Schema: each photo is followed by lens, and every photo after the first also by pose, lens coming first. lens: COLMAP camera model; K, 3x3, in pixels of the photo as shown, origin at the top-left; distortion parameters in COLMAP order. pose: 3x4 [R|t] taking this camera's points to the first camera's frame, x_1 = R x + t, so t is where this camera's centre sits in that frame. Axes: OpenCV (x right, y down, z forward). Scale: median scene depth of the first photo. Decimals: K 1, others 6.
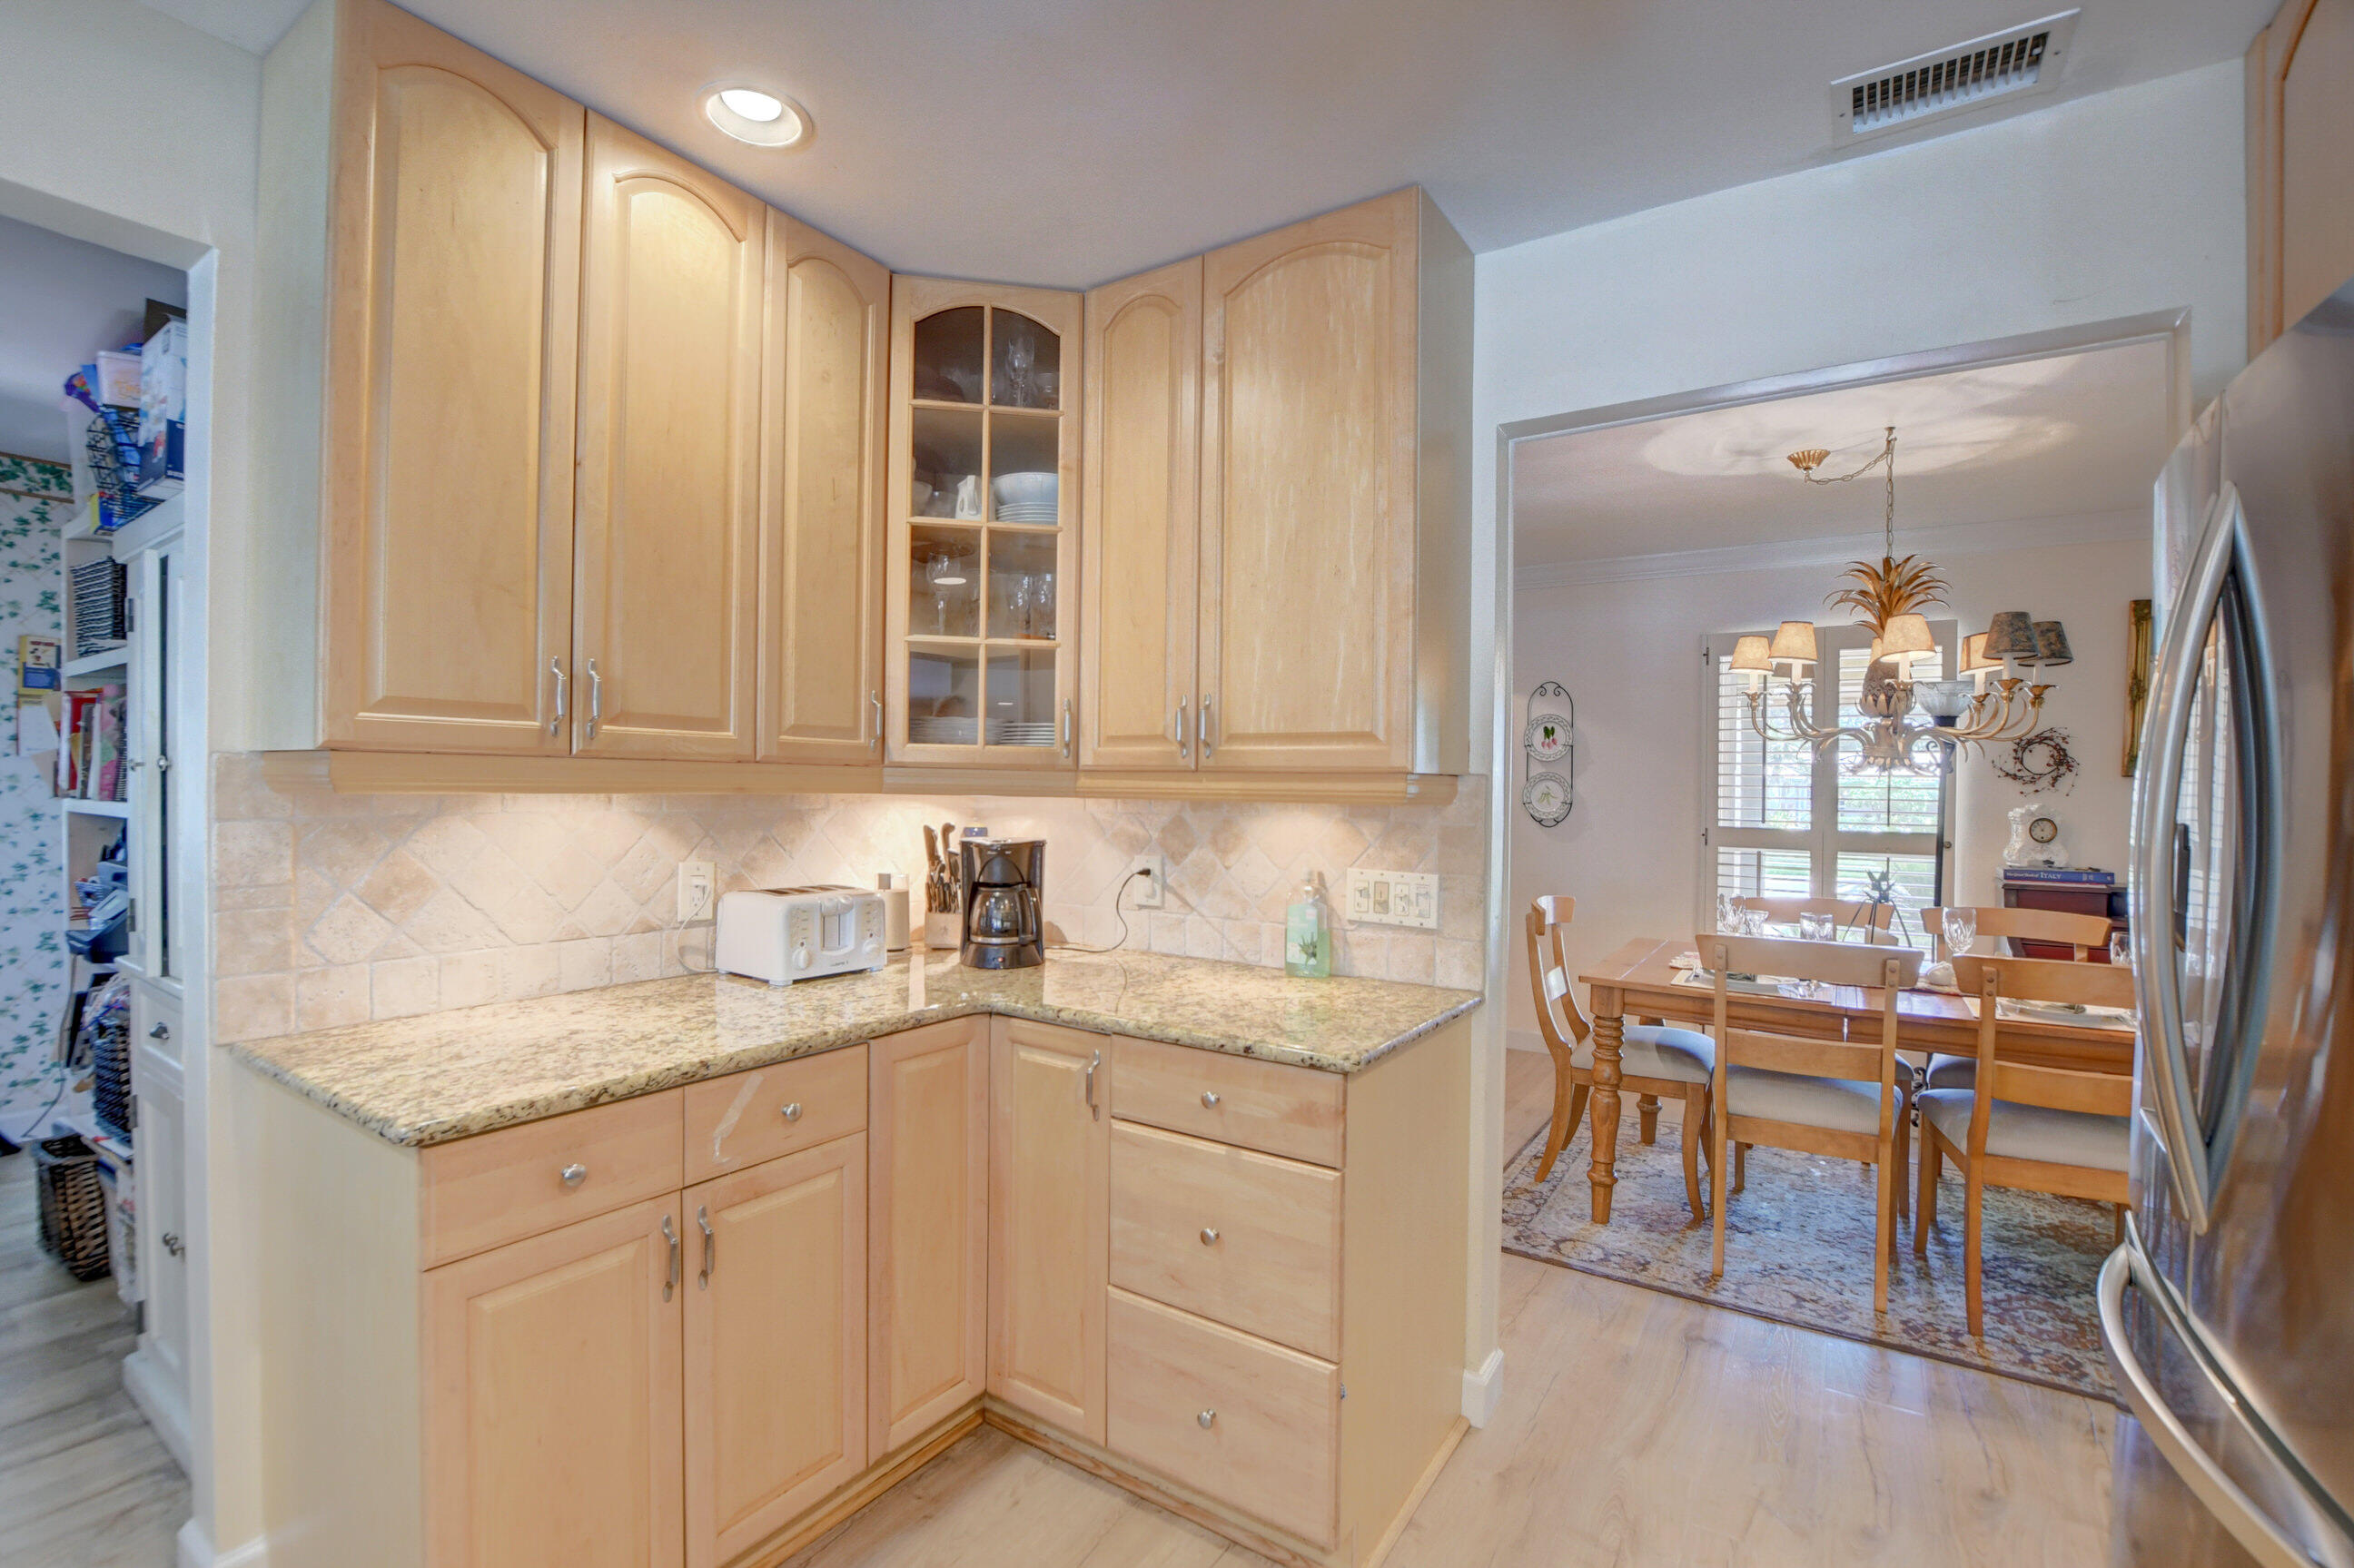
lens RADIAL K [[1053.6, 0, 1169.3], [0, 1053.6, 777.1], [0, 0, 1]] dist [-0.027180, 0.002773]
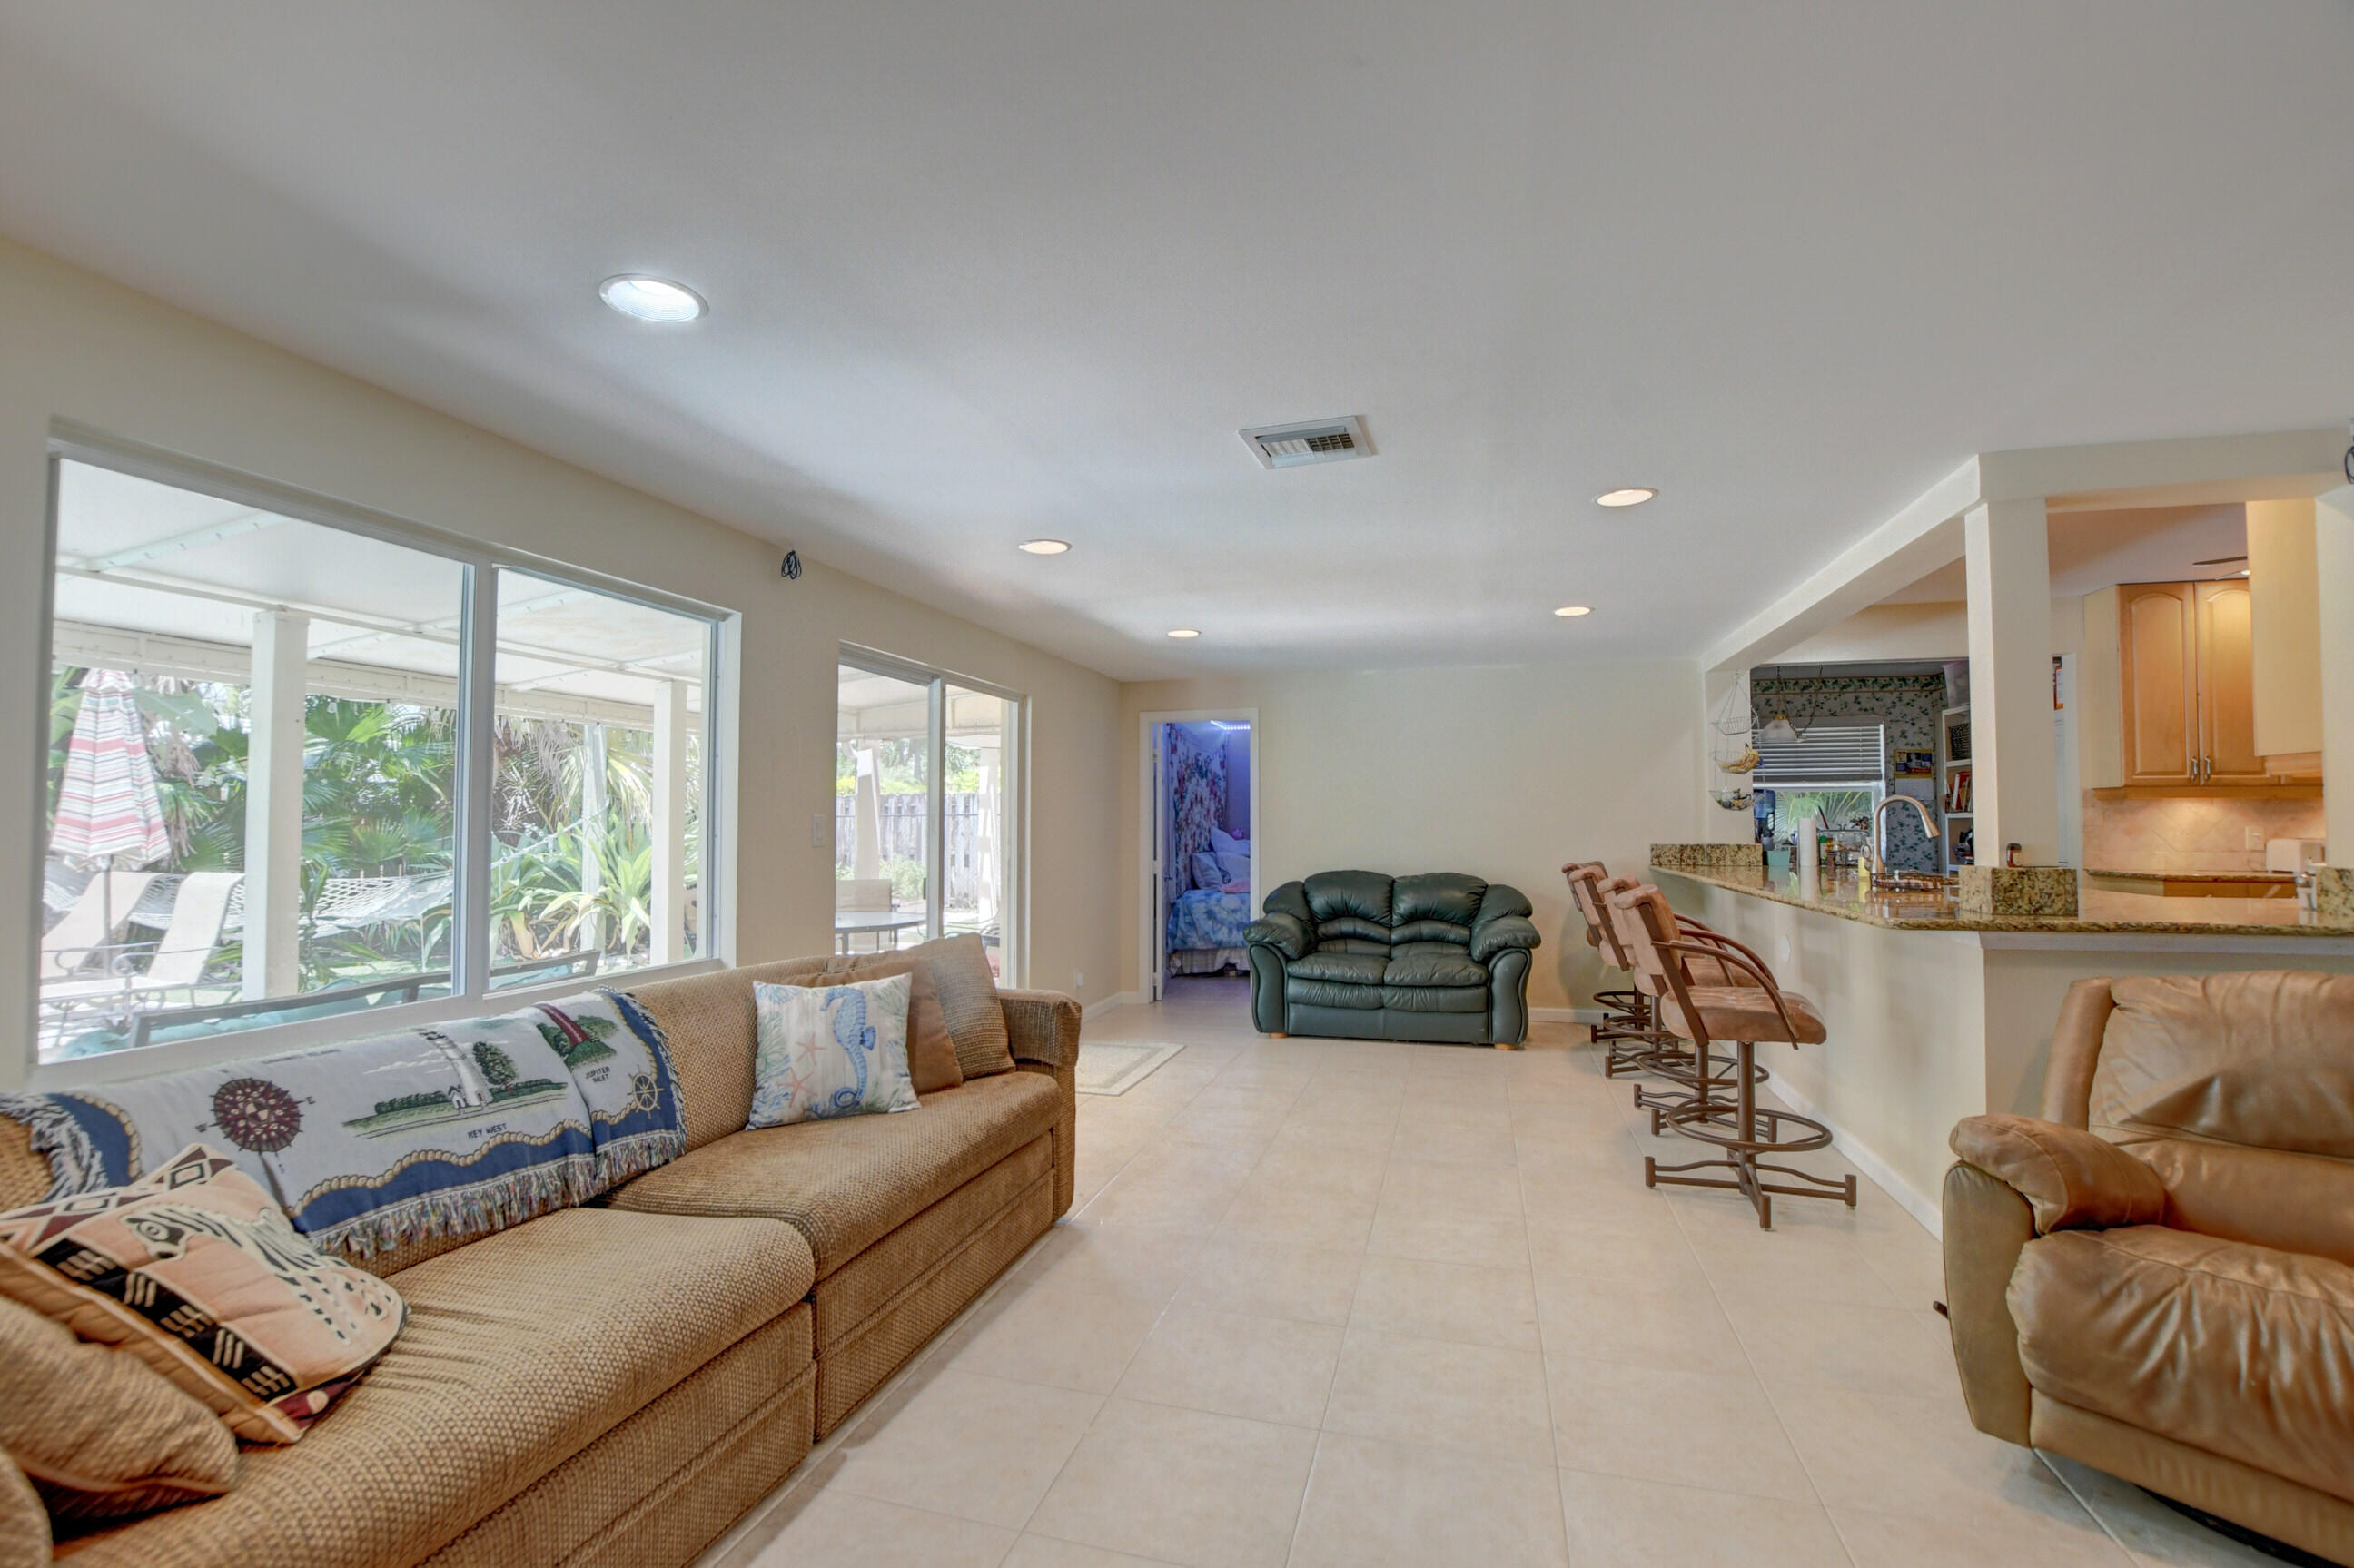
lens RADIAL K [[1053.6, 0, 1179.6], [0, 1053.6, 797.7], [0, 0, 1]] dist [-0.027180, 0.002773]
pose [[0.314082, -0.036049, -0.948711, 1.390455], [0.008455, 0.999345, -0.035173, 0.098381], [0.949358, 0.003026, 0.314181, -2.872384]]
